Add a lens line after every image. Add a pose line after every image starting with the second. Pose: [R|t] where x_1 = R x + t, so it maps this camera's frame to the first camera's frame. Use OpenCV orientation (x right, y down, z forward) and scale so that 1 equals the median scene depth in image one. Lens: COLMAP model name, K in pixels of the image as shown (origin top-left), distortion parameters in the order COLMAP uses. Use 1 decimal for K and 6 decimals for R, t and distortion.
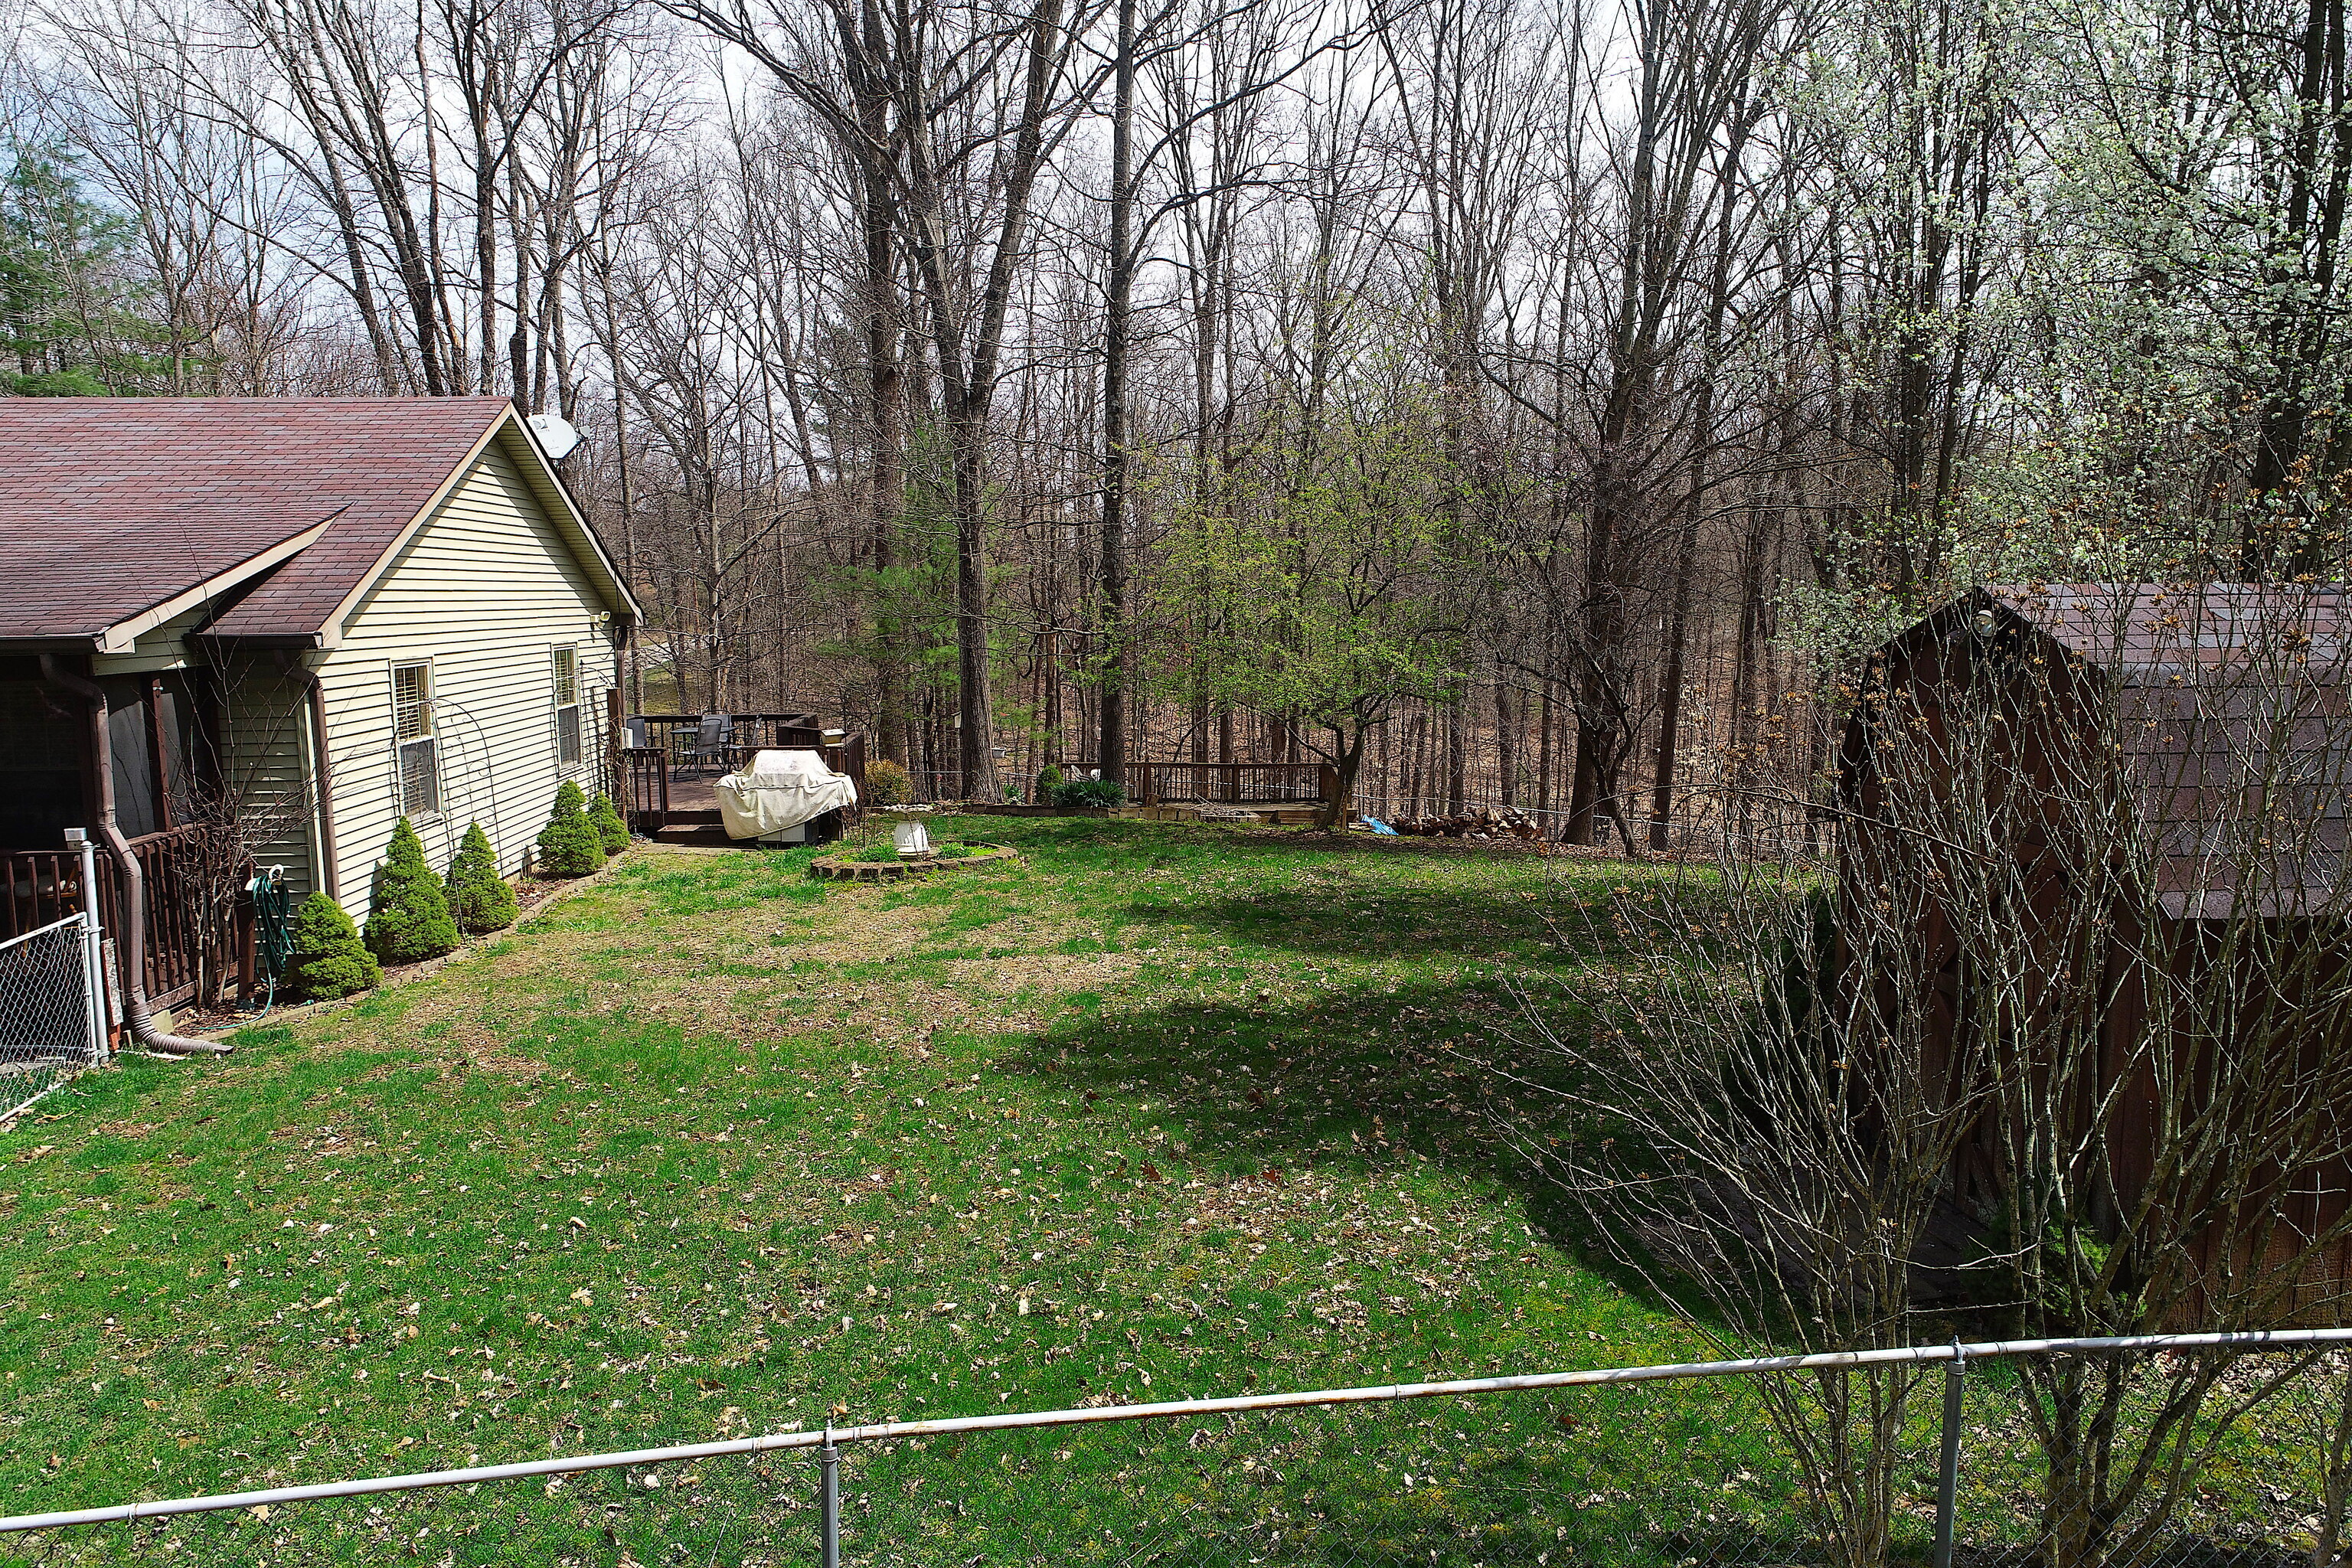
lens RADIAL K [[1571.3, 0, 1163.8], [0, 1571.3, 779.6], [0, 0, 1]] dist [-0.000864, -0.001104]
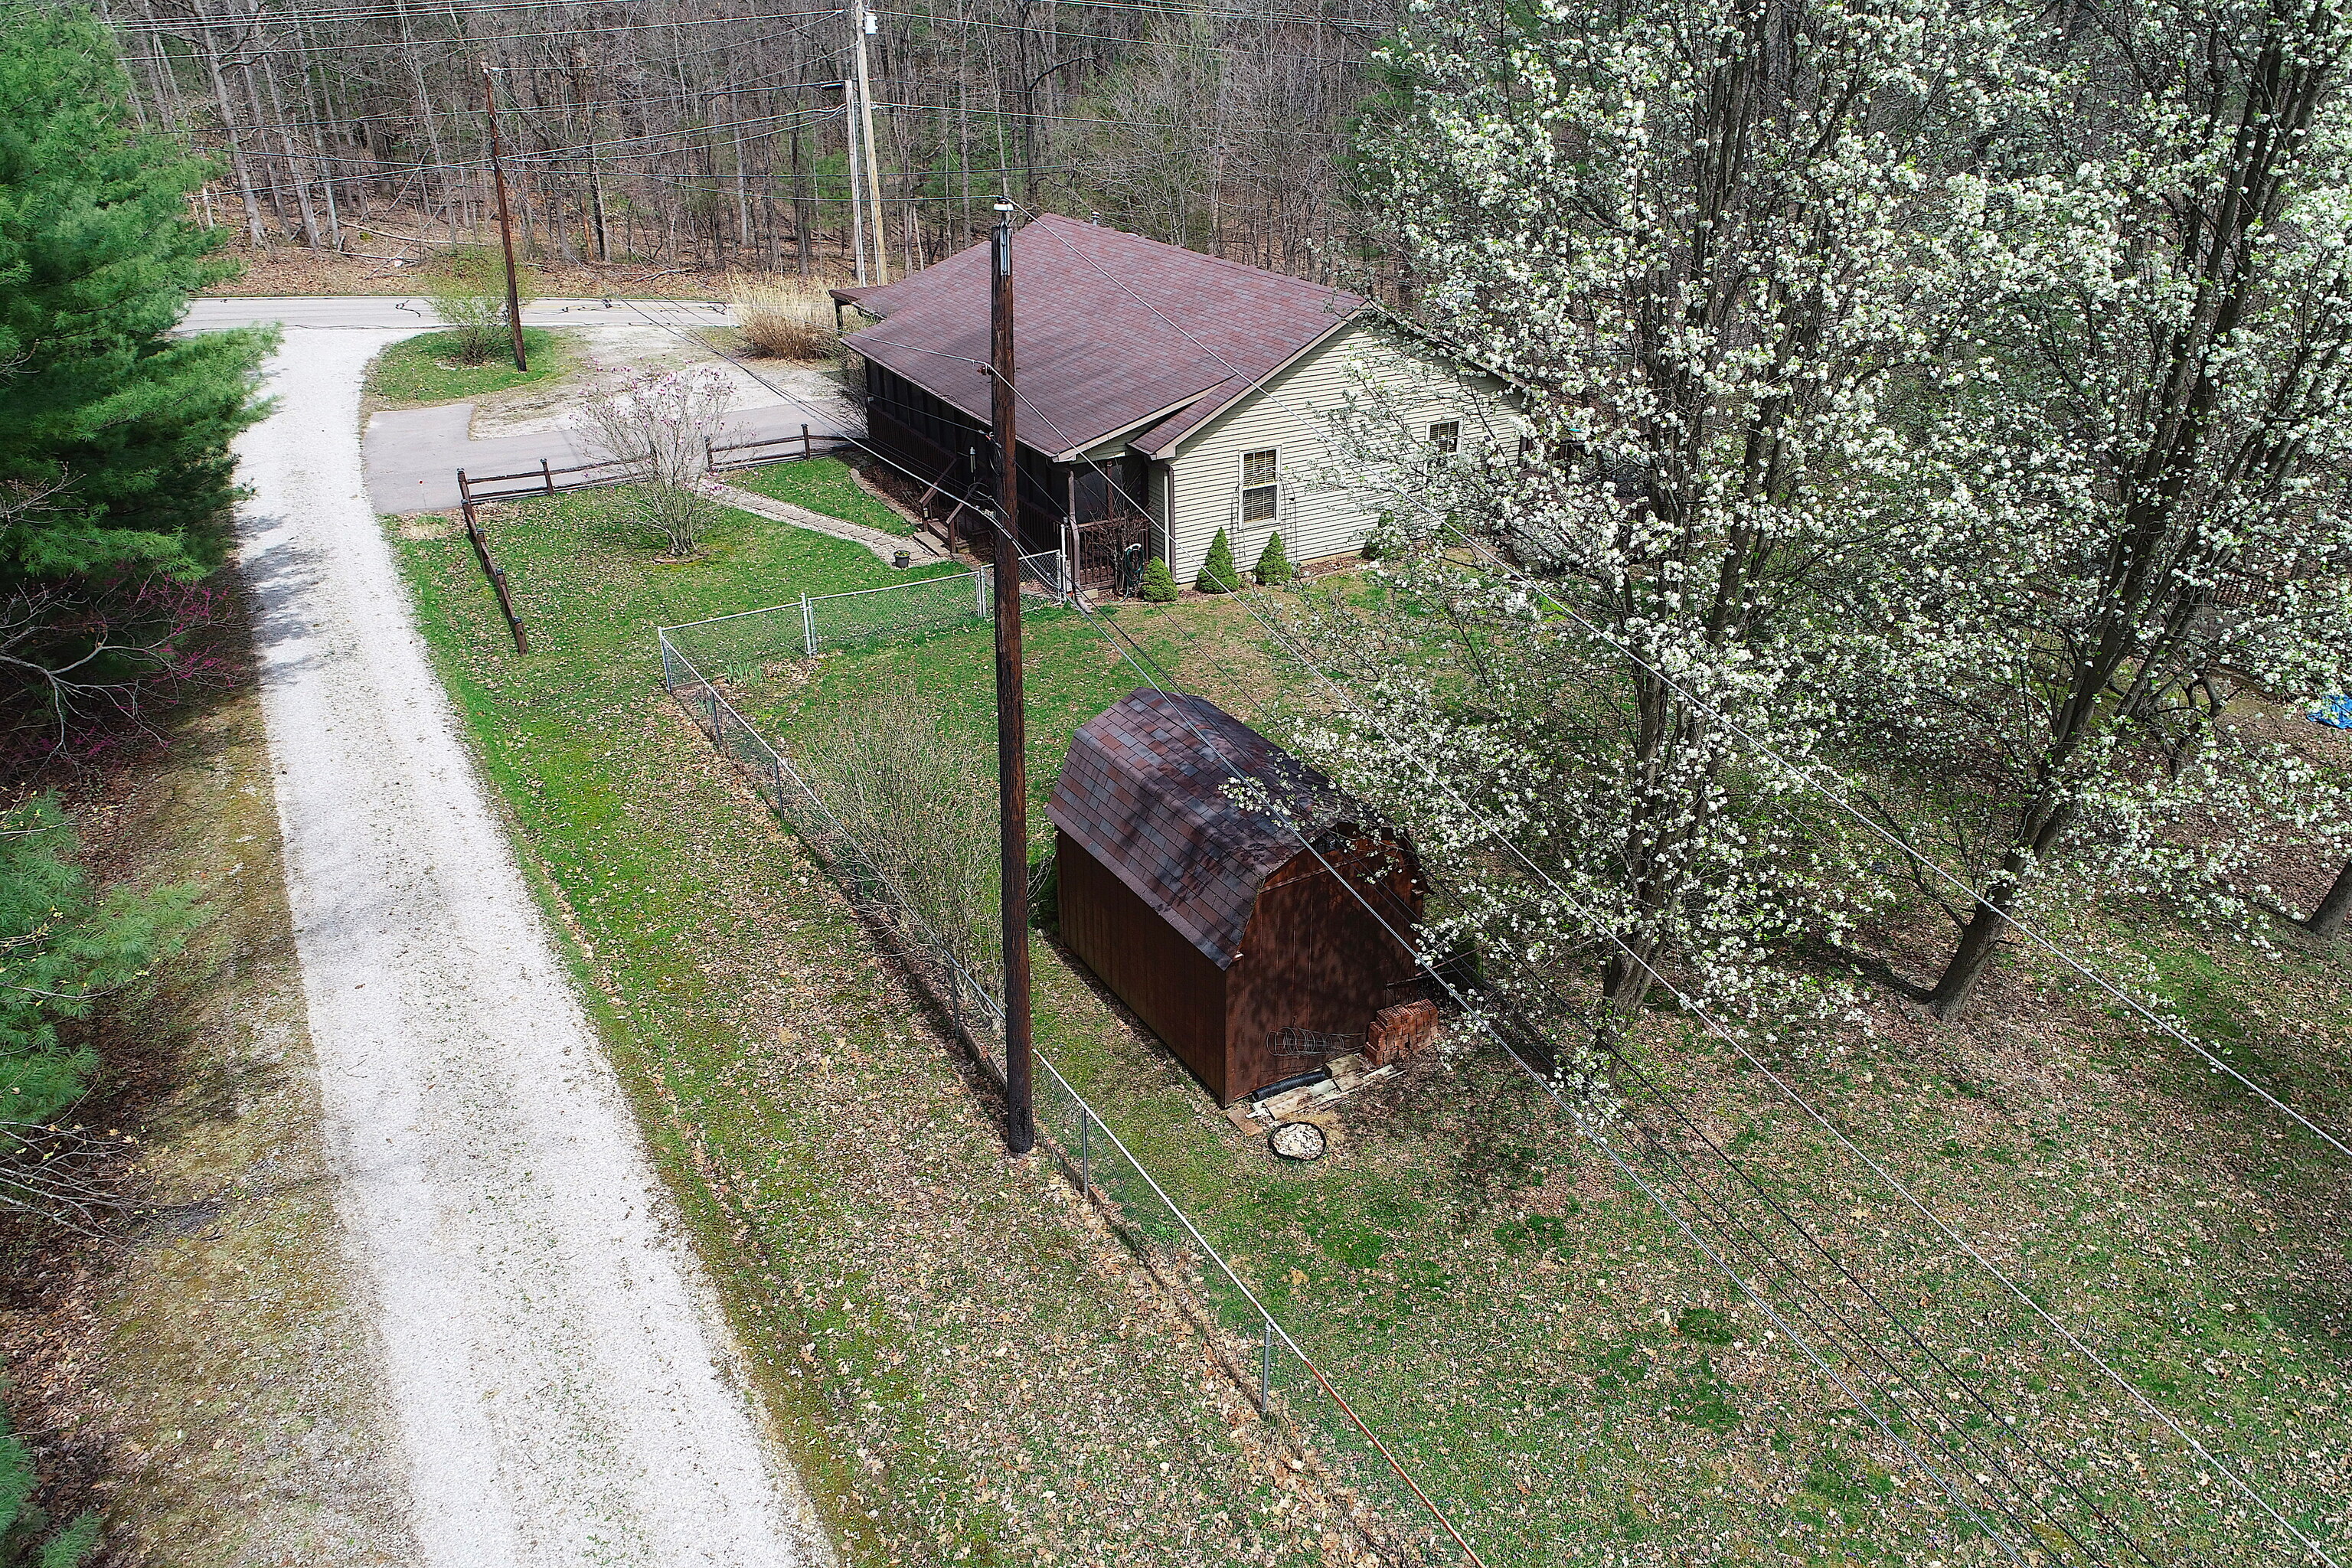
lens RADIAL K [[1571.3, 0, 1163.8], [0, 1571.3, 779.6], [0, 0, 1]] dist [-0.000864, -0.001104]
pose [[0.423258, 0.406148, -0.809874, 1.554524], [-0.099962, 0.909369, 0.403802, -0.591505], [0.900478, -0.089955, 0.425497, -0.042525]]
